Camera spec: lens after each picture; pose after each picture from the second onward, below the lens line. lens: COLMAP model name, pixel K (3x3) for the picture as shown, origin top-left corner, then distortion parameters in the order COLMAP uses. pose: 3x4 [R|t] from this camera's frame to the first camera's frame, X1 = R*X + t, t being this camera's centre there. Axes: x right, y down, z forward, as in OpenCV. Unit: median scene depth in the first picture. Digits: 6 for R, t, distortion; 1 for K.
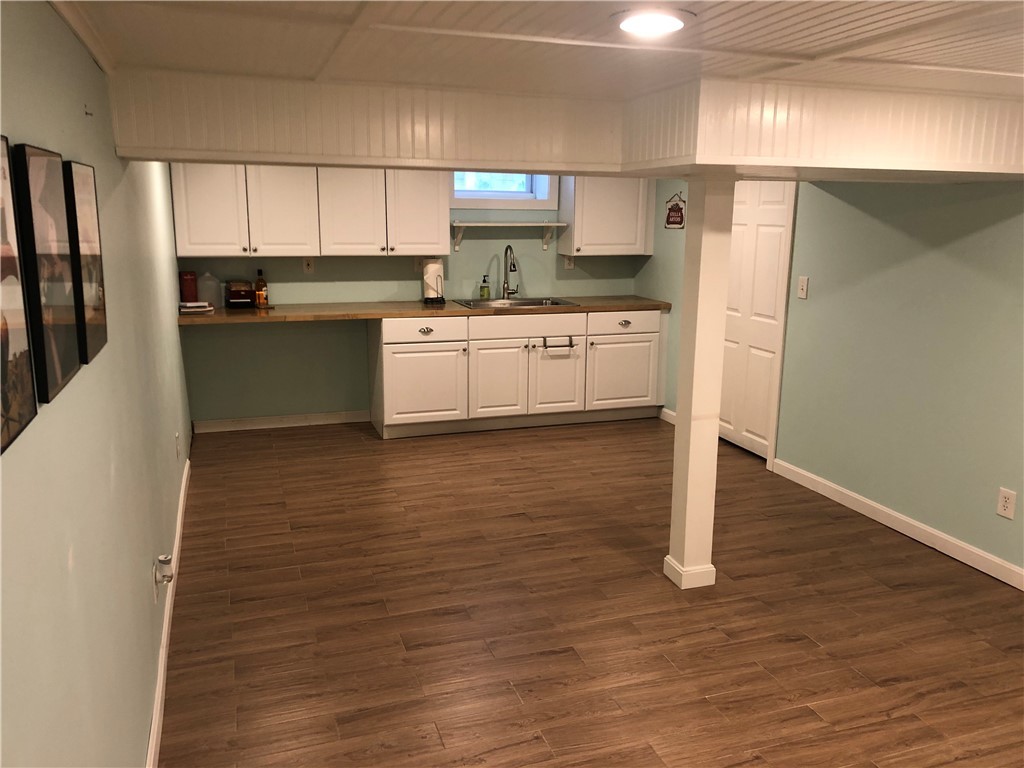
lens RADIAL K [[833.9, 0, 512.0], [0, 833.9, 384.0], [0, 0, 1]] dist [0.068482, -0.080125]
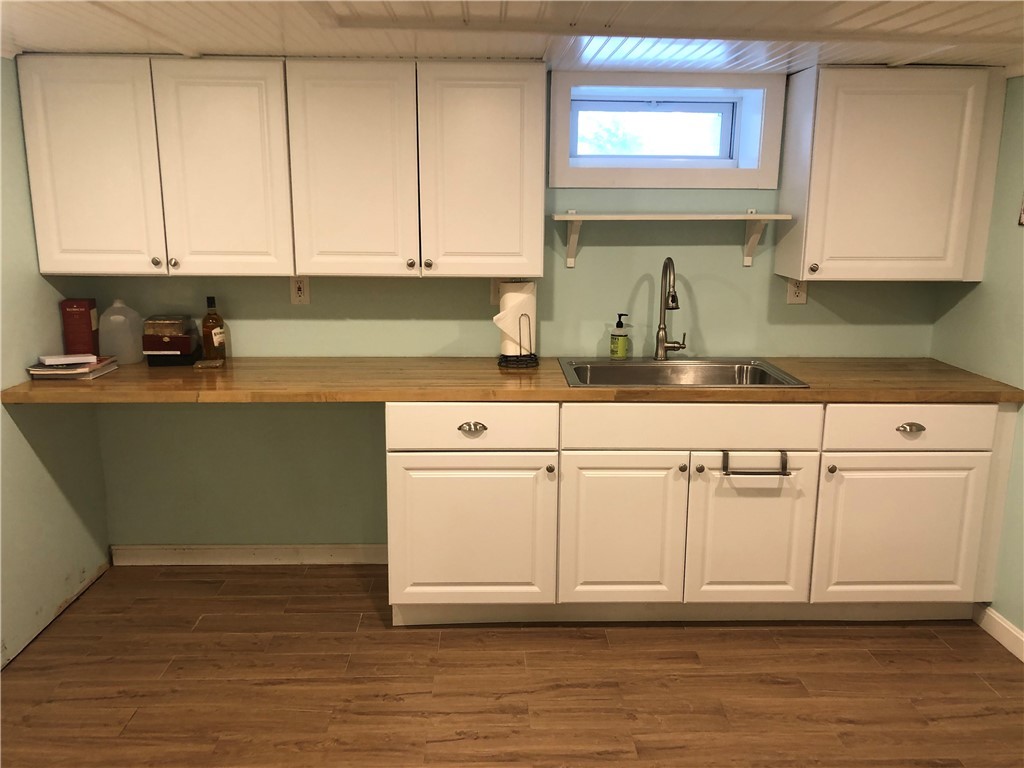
lens RADIAL K [[851.9, 0, 495.8], [0, 851.9, 381.4], [0, 0, 1]] dist [0.076304, -0.133249]
pose [[0.954854, 0.055740, -0.291798, 0.053893], [-0.057363, 0.998349, 0.002995, -0.088750], [0.291483, 0.013879, 0.956475, 0.484618]]
